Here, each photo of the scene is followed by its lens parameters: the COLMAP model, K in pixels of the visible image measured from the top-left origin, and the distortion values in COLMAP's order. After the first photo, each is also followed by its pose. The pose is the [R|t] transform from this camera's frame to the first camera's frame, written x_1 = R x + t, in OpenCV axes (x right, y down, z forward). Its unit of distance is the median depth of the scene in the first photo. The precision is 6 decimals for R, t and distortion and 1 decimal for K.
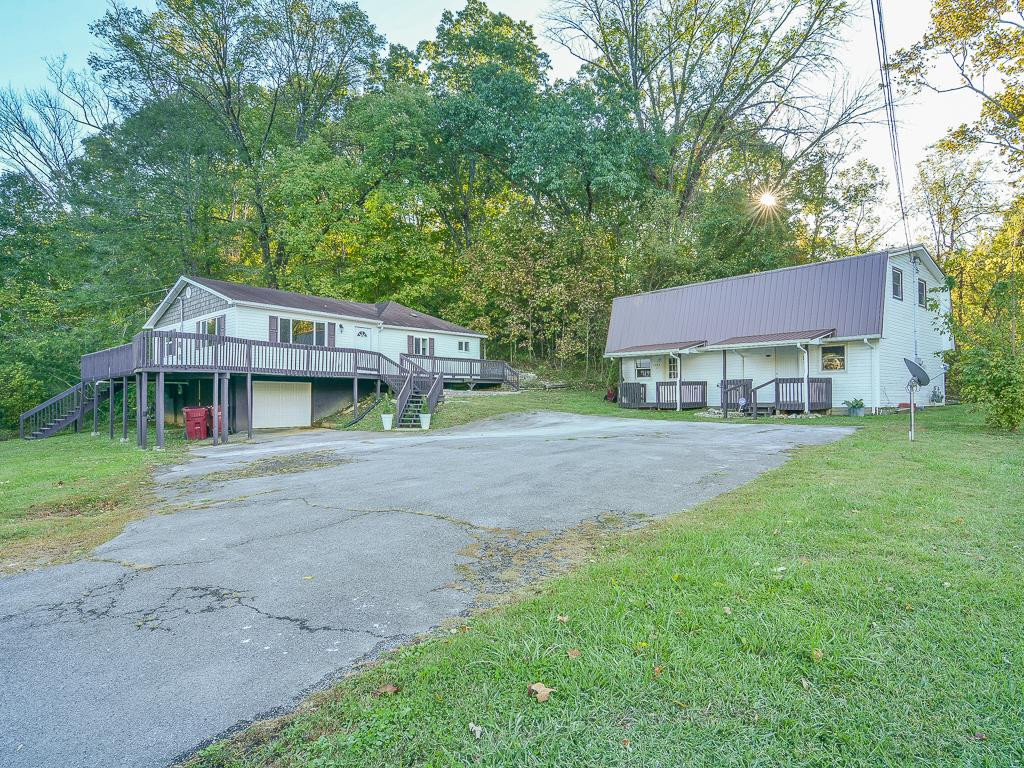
lens RADIAL K [[559.6, 0, 516.8], [0, 559.6, 392.7], [0, 0, 1]] dist [-0.017835, 0.000206]
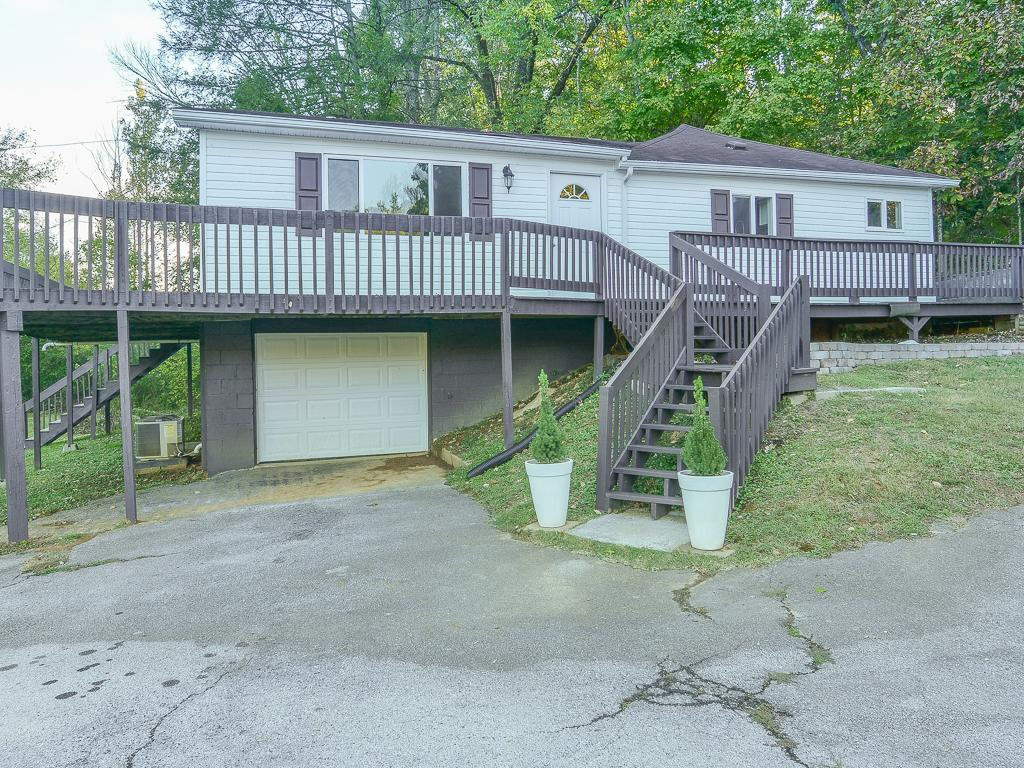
lens RADIAL K [[720.0, 0, 511.1], [0, 720.0, 347.8], [0, 0, 1]] dist [-0.007471, -0.002533]
pose [[0.847264, -0.009859, -0.531081, -0.066272], [0.021840, 0.999629, 0.016286, -0.013094], [0.530724, -0.025398, 0.847164, 0.596709]]
